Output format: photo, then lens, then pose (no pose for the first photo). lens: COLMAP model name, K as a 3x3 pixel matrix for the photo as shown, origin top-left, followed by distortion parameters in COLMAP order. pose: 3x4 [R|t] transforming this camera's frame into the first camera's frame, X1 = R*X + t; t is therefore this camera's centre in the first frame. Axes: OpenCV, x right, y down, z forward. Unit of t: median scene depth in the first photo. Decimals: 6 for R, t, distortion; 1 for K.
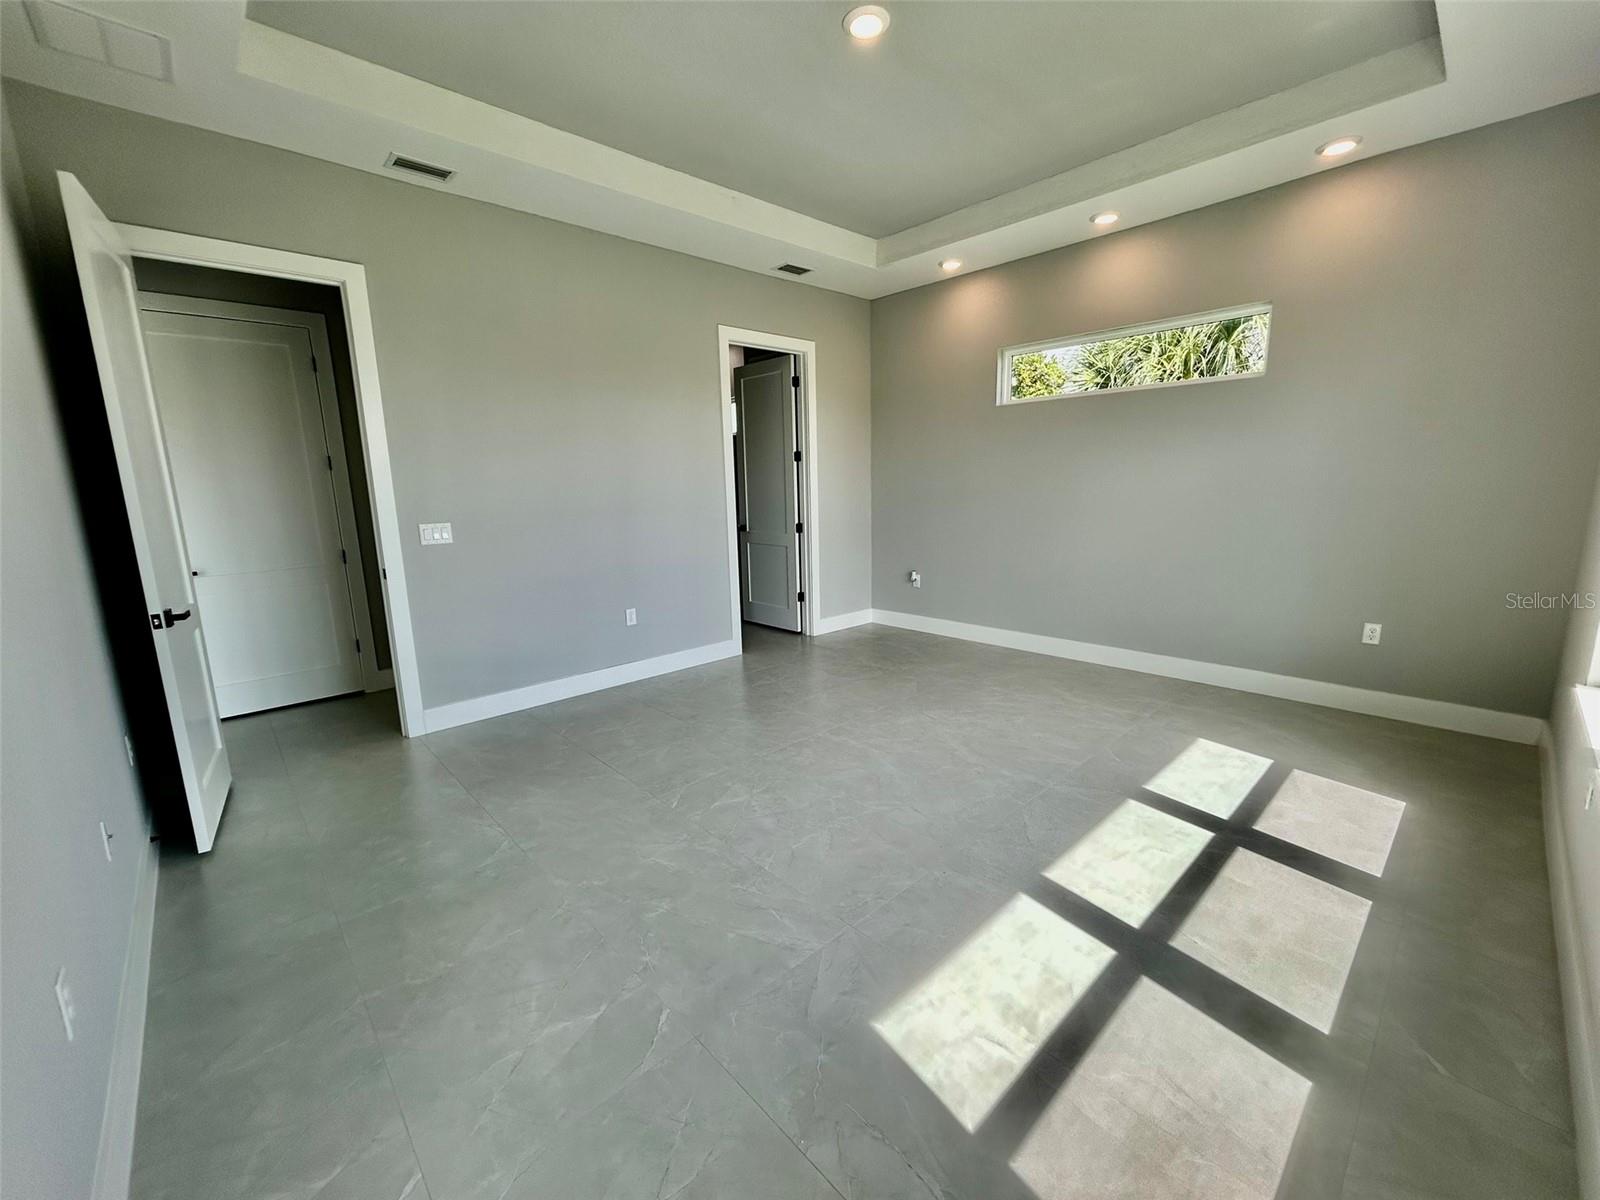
lens RADIAL K [[645.2, 0, 798.8], [0, 645.2, 597.7], [0, 0, 1]] dist [0.000620, 0.000195]
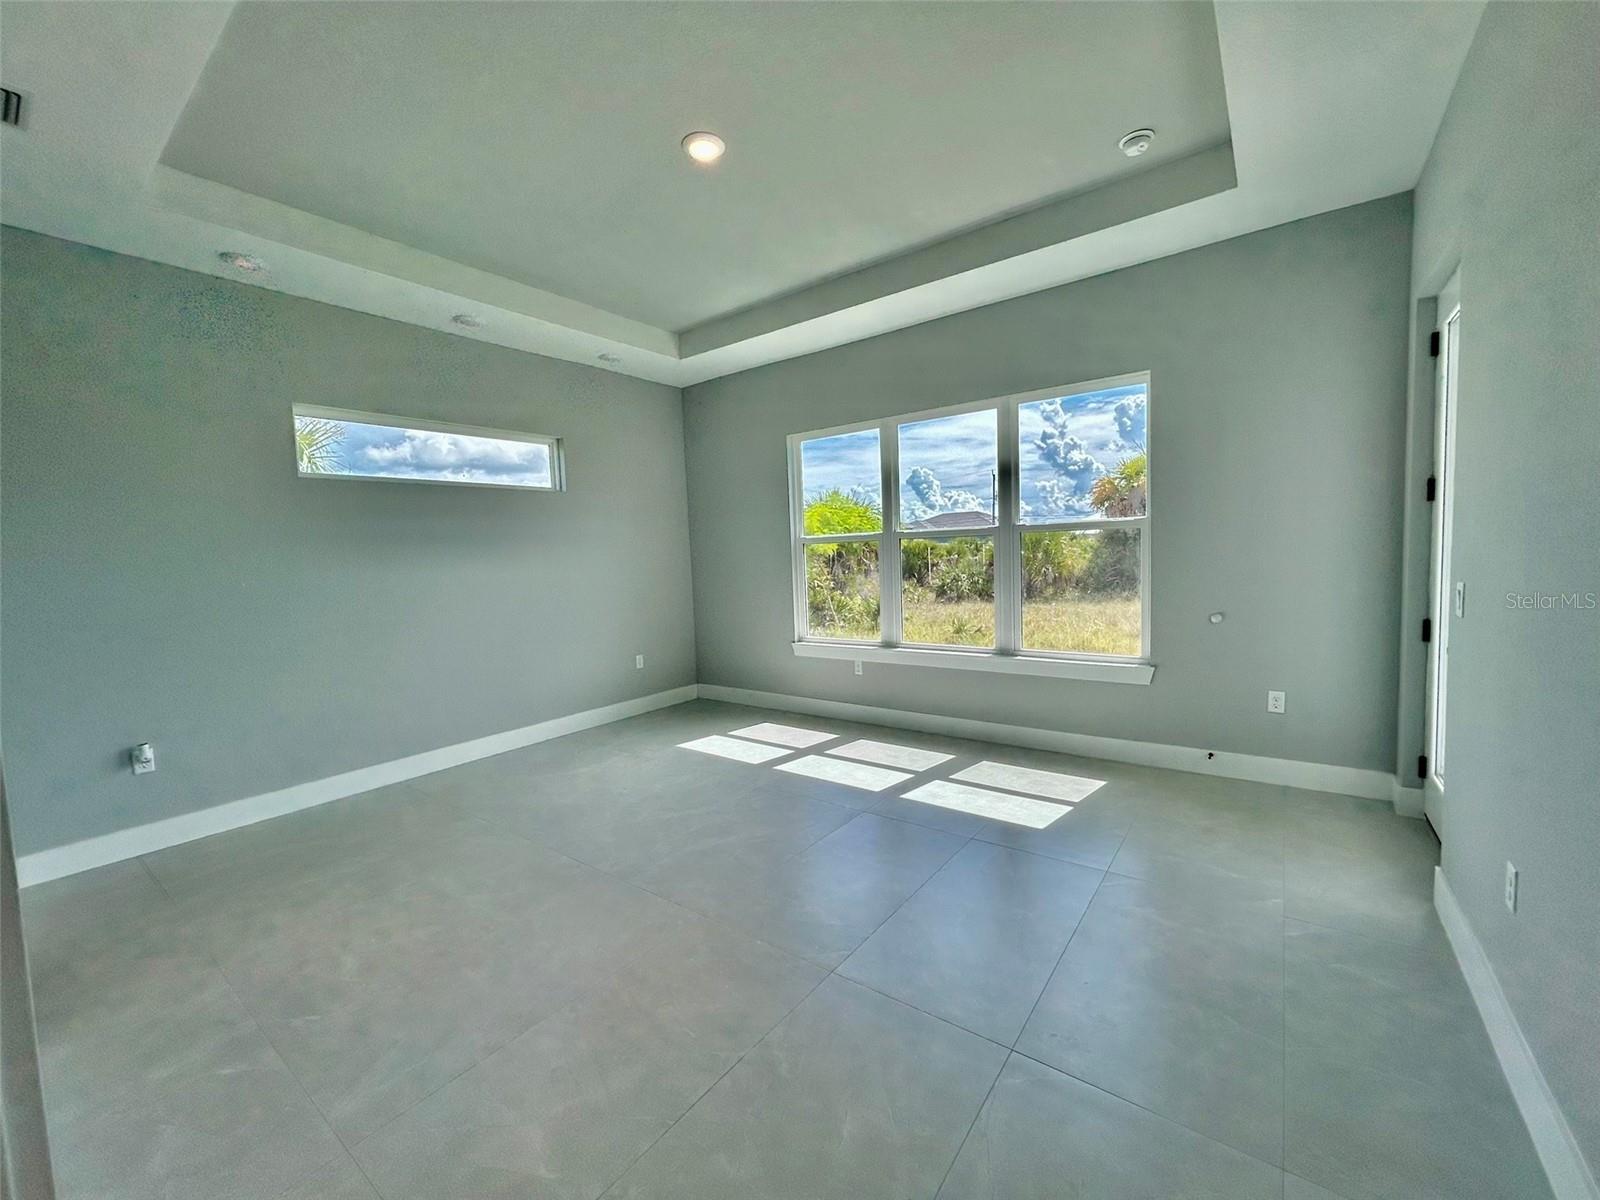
lens RADIAL K [[645.2, 0, 798.8], [0, 645.2, 597.7], [0, 0, 1]] dist [0.000620, 0.000195]
pose [[-0.175225, -0.042511, 0.983610, -0.936604], [0.213511, 0.973650, 0.080116, -0.180000], [-0.961098, 0.224050, -0.161532, 1.060087]]
